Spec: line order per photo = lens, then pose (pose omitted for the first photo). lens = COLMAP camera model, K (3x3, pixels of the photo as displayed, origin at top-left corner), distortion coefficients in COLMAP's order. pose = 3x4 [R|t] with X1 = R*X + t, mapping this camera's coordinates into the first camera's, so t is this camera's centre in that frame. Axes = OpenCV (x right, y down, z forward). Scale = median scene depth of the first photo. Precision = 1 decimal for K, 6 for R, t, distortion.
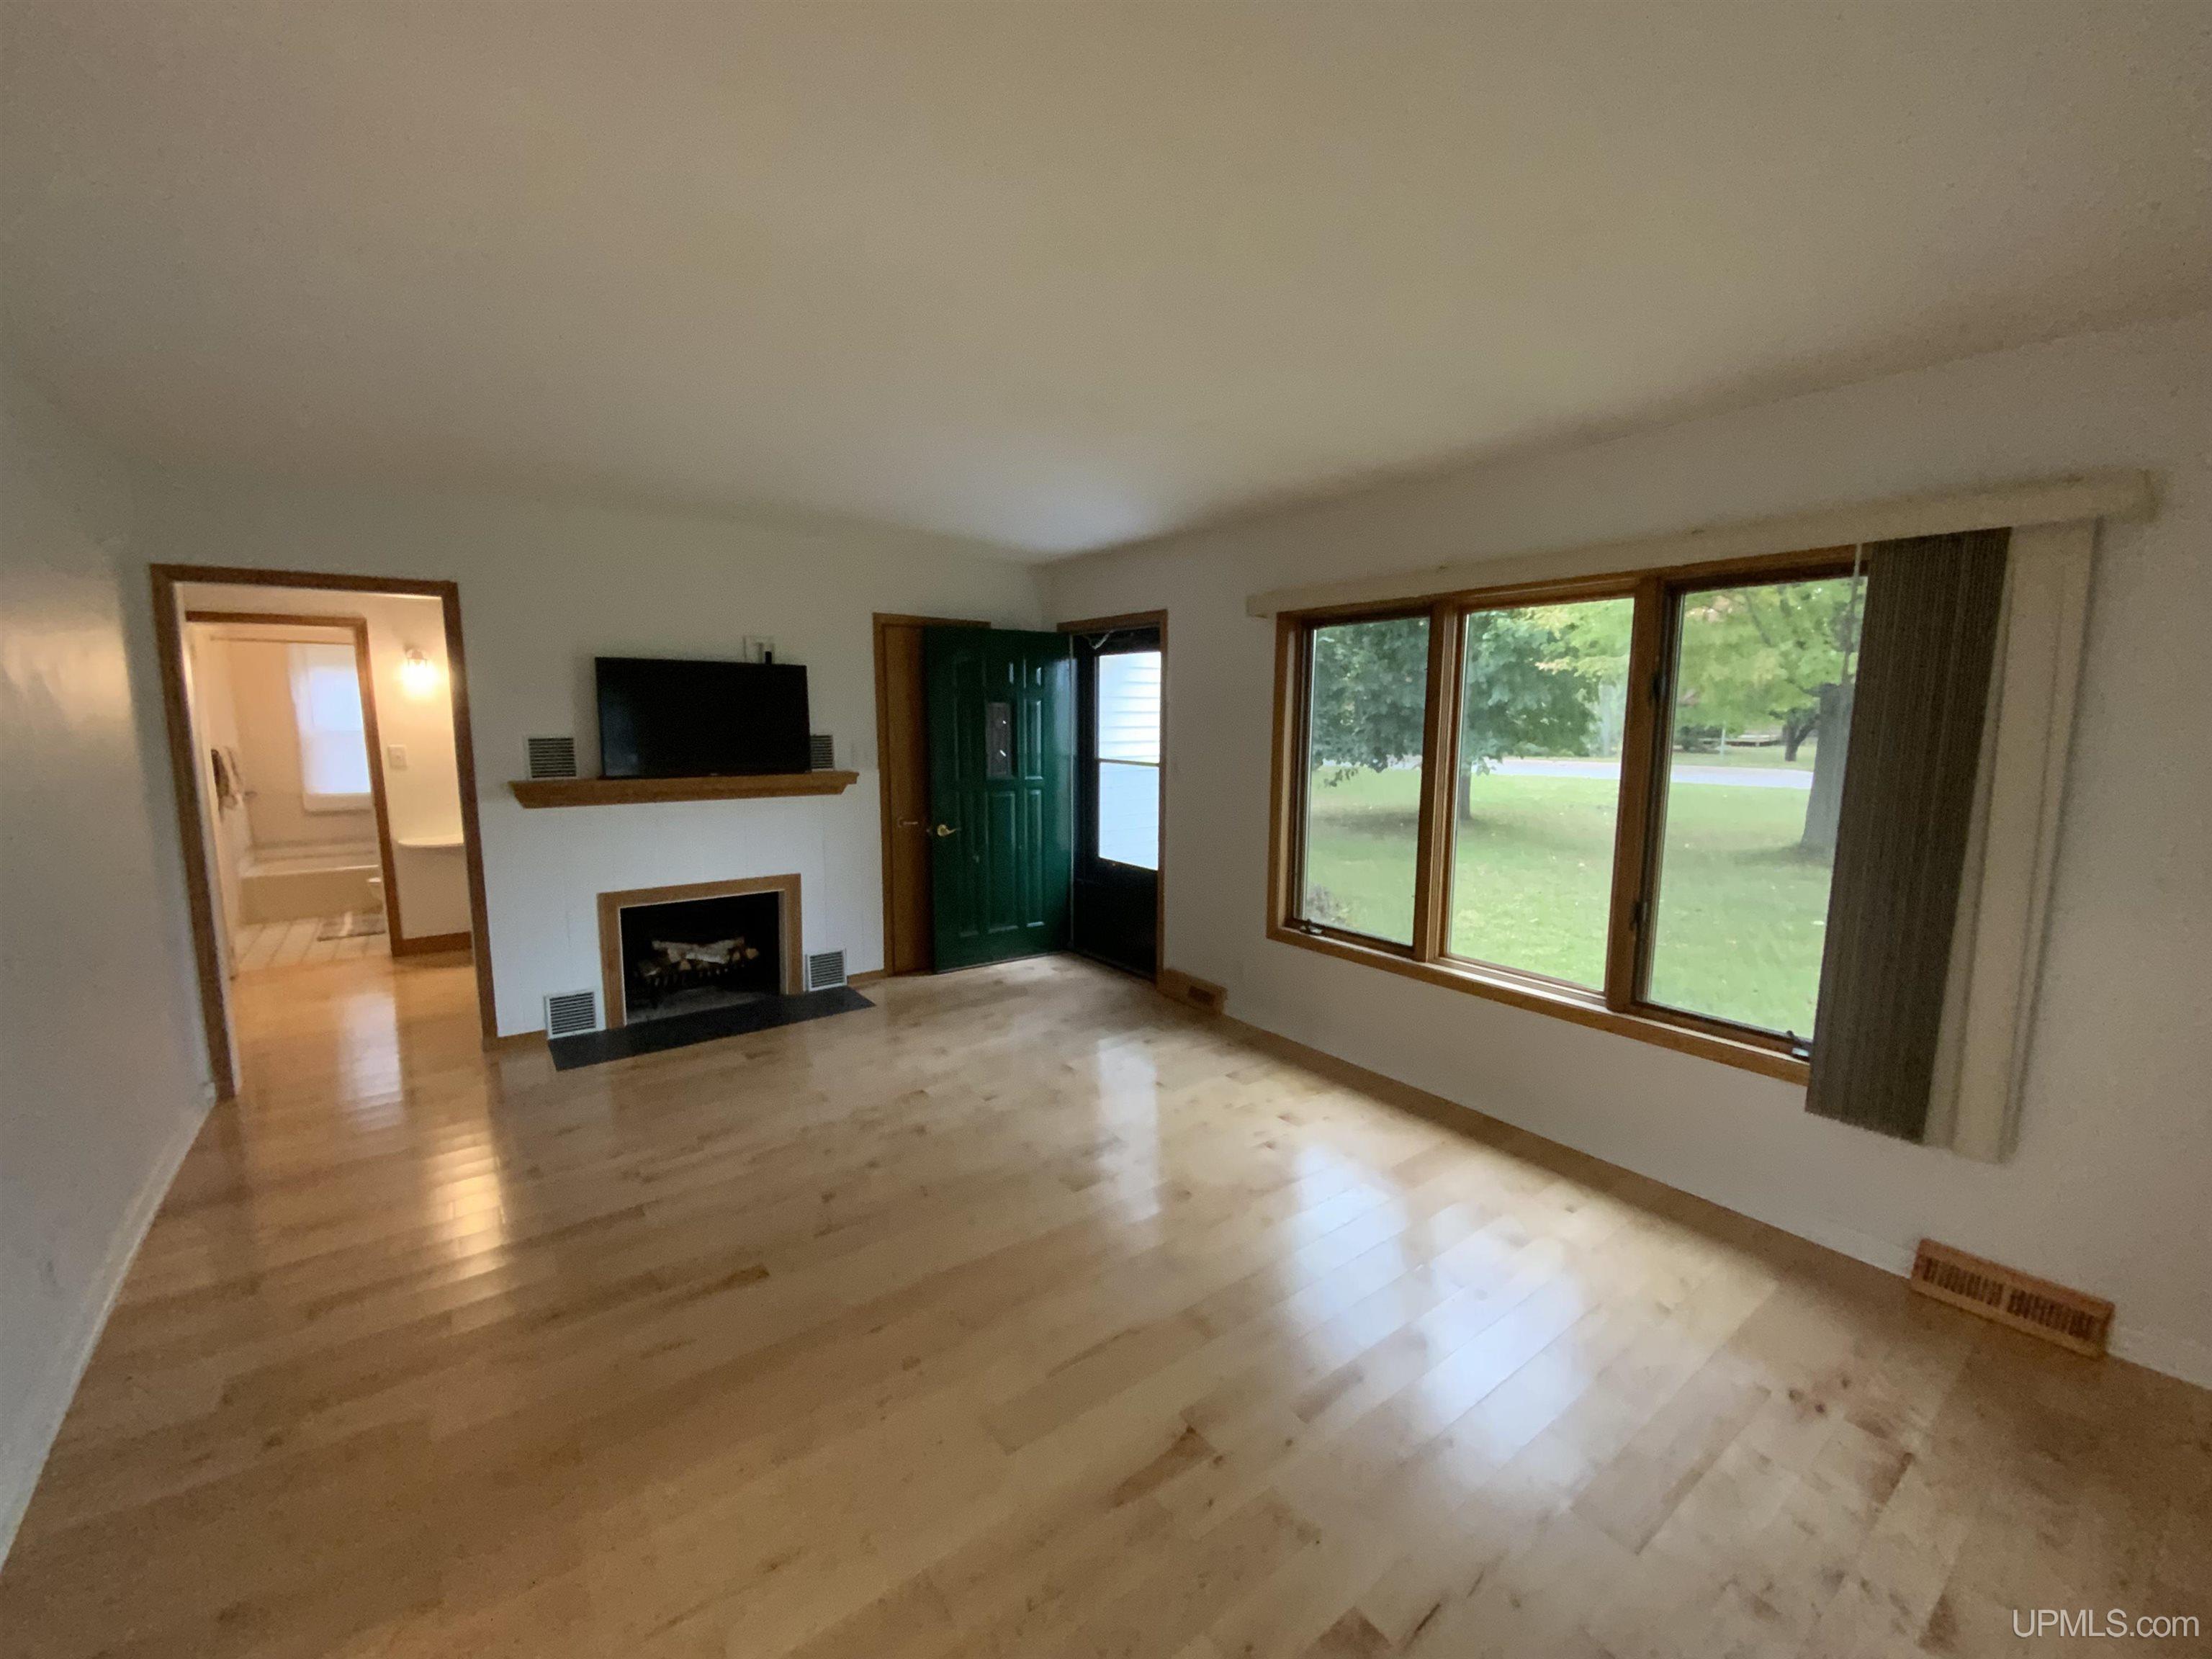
lens RADIAL K [[893.2, 0, 1106.0], [0, 893.2, 829.5], [0, 0, 1]] dist [0.015062, -0.000067]
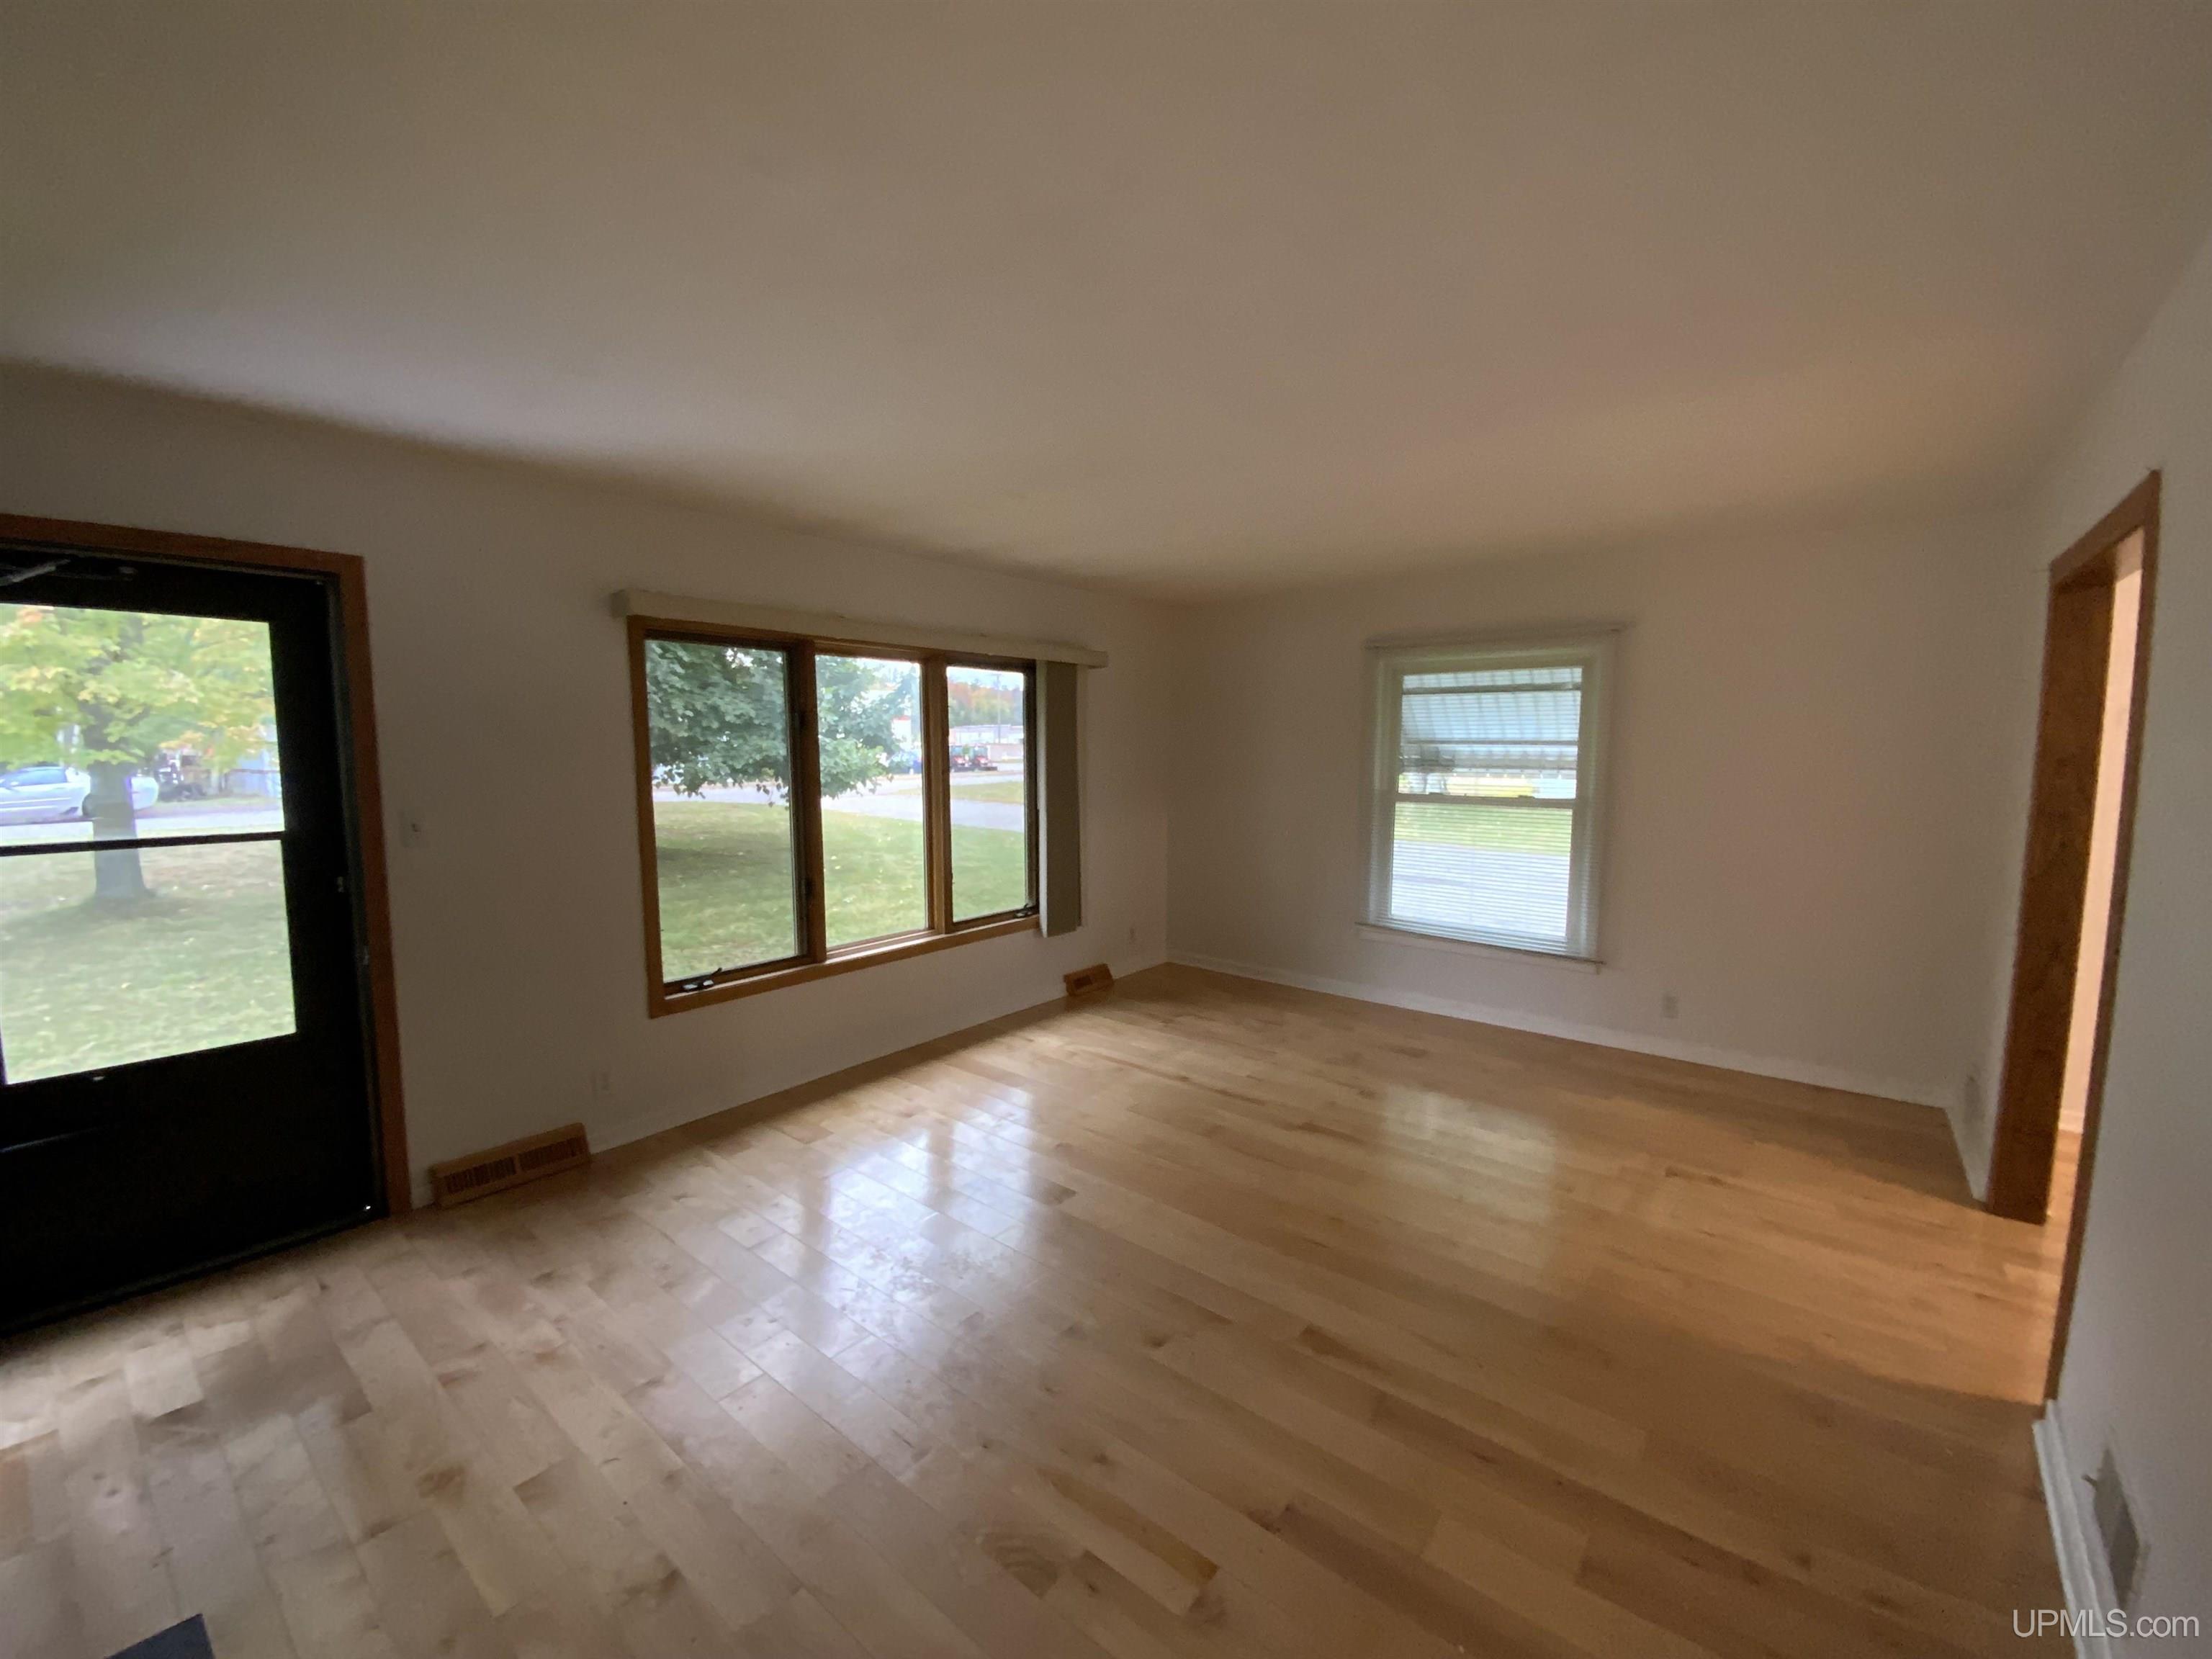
lens RADIAL K [[893.2, 0, 1106.0], [0, 893.2, 829.5], [0, 0, 1]] dist [0.015062, -0.000067]
pose [[-0.250456, -0.099097, 0.963043, -0.956905], [0.122837, 0.983455, 0.133144, -0.143820], [-0.960304, 0.151644, -0.234139, 1.085926]]
